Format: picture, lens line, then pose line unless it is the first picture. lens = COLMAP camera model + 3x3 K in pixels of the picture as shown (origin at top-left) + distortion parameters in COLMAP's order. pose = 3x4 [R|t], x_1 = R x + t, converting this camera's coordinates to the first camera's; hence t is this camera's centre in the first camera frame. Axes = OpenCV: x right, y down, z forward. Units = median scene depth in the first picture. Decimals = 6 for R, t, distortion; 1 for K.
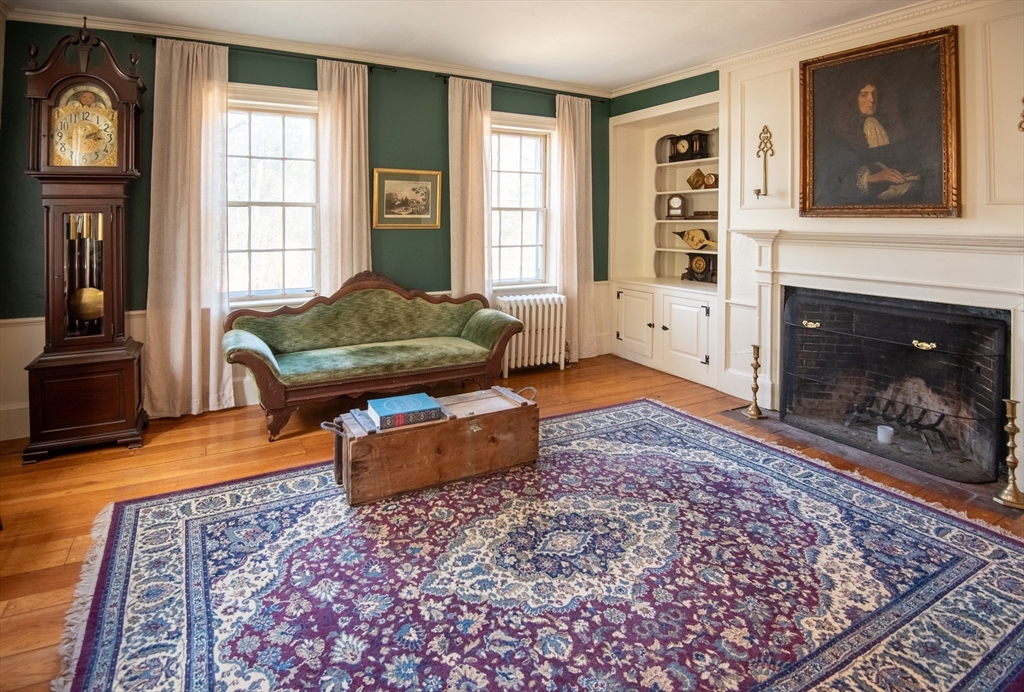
lens RADIAL K [[558.9, 0, 512.0], [0, 558.9, 346.0], [0, 0, 1]] dist [-0.059769, -0.000018]
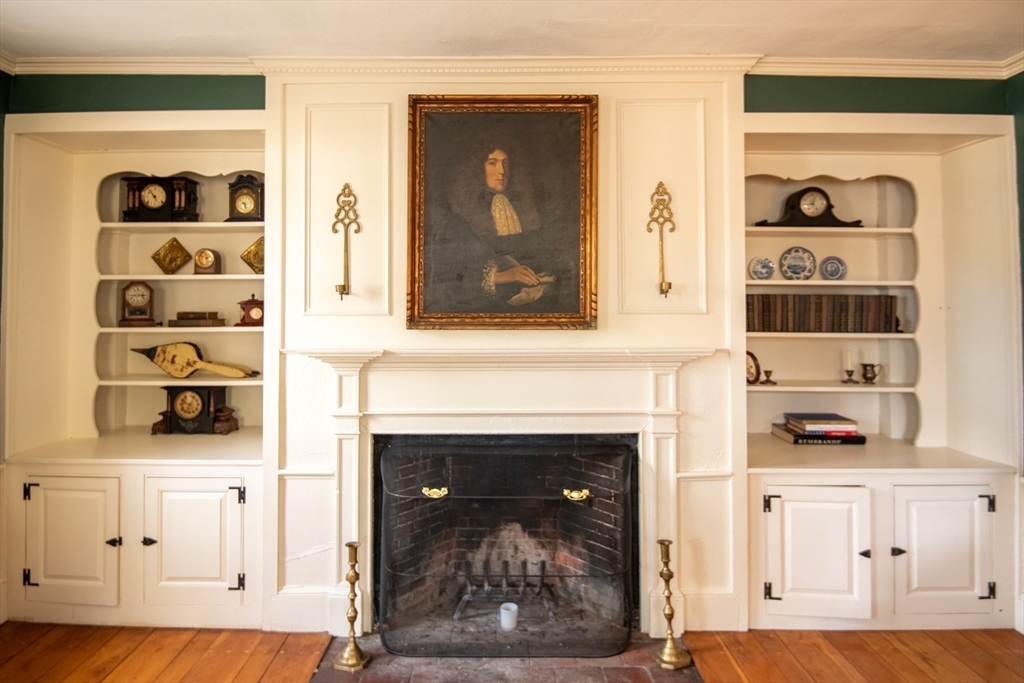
lens RADIAL K [[656.4, 0, 512.3], [0, 656.4, 317.9], [0, 0, 1]] dist [0.016419, -0.036384]
pose [[0.549638, 0.000770, 0.835403, -0.047500], [0.162876, 0.980711, -0.108065, -0.132693], [-0.819372, 0.195463, 0.538910, 0.437941]]
